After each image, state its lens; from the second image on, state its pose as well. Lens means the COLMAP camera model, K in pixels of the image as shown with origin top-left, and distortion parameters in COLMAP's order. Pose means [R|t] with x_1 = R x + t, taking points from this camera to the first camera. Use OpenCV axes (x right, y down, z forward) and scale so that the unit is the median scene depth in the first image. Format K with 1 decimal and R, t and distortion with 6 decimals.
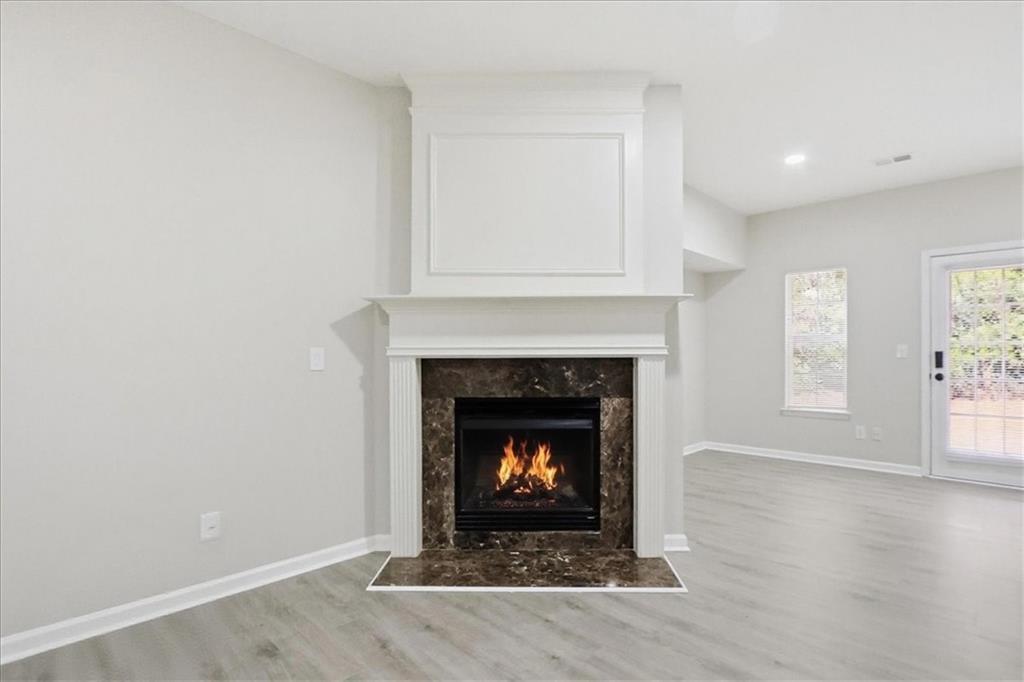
lens RADIAL K [[495.7, 0, 521.7], [0, 495.7, 355.3], [0, 0, 1]] dist [-0.020554, 0.000116]
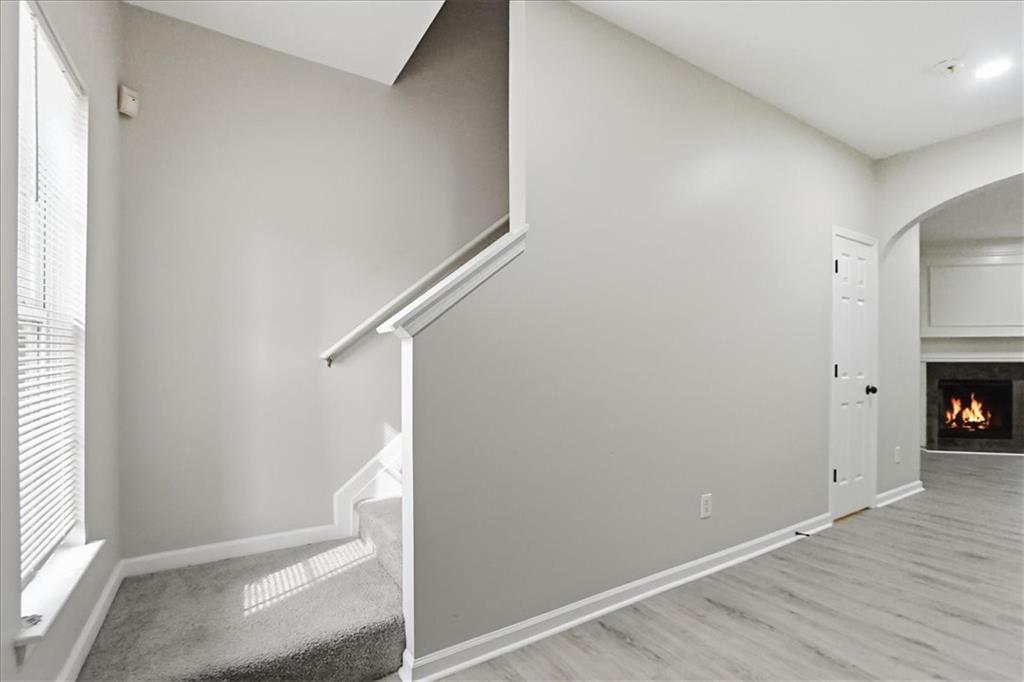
lens RADIAL K [[484.5, 0, 522.4], [0, 484.5, 346.9], [0, 0, 1]] dist [-0.017484, 0.000987]
pose [[0.974762, -0.000982, -0.223246, -1.528584], [-0.004385, 0.999713, -0.023545, -0.004264], [0.223206, 0.023930, 0.974478, -1.612679]]
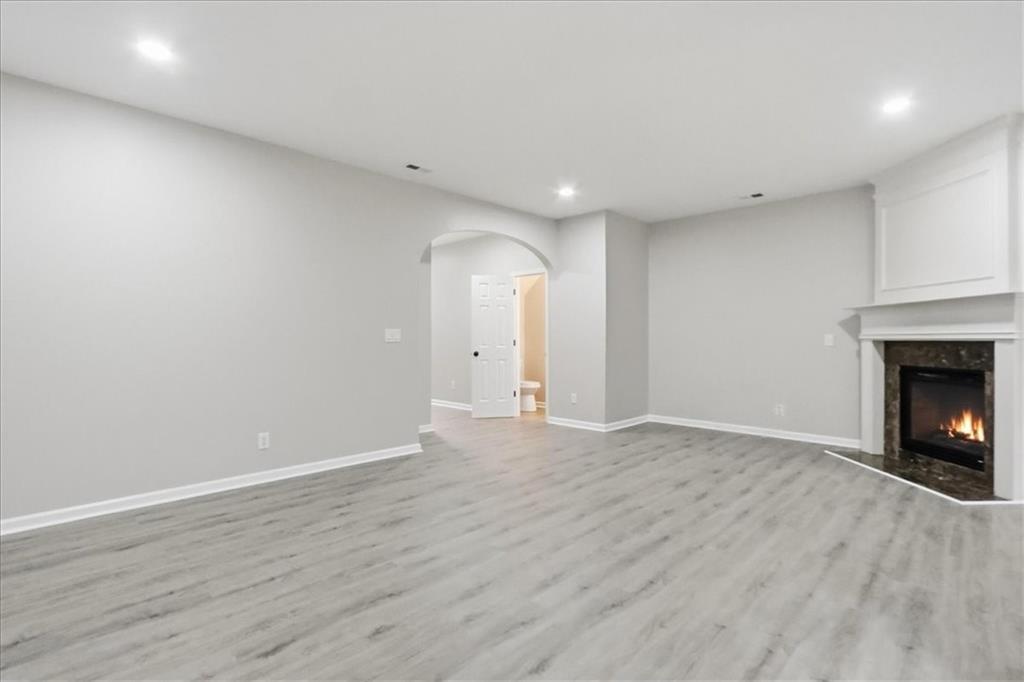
lens RADIAL K [[486.8, 0, 518.9], [0, 486.8, 339.9], [0, 0, 1]] dist [-0.017456, 0.000199]
pose [[0.005175, 0.005804, -0.999970, 1.427815], [-0.002768, 0.999979, 0.005789, -0.001979], [0.999983, 0.002738, 0.005191, -0.249527]]
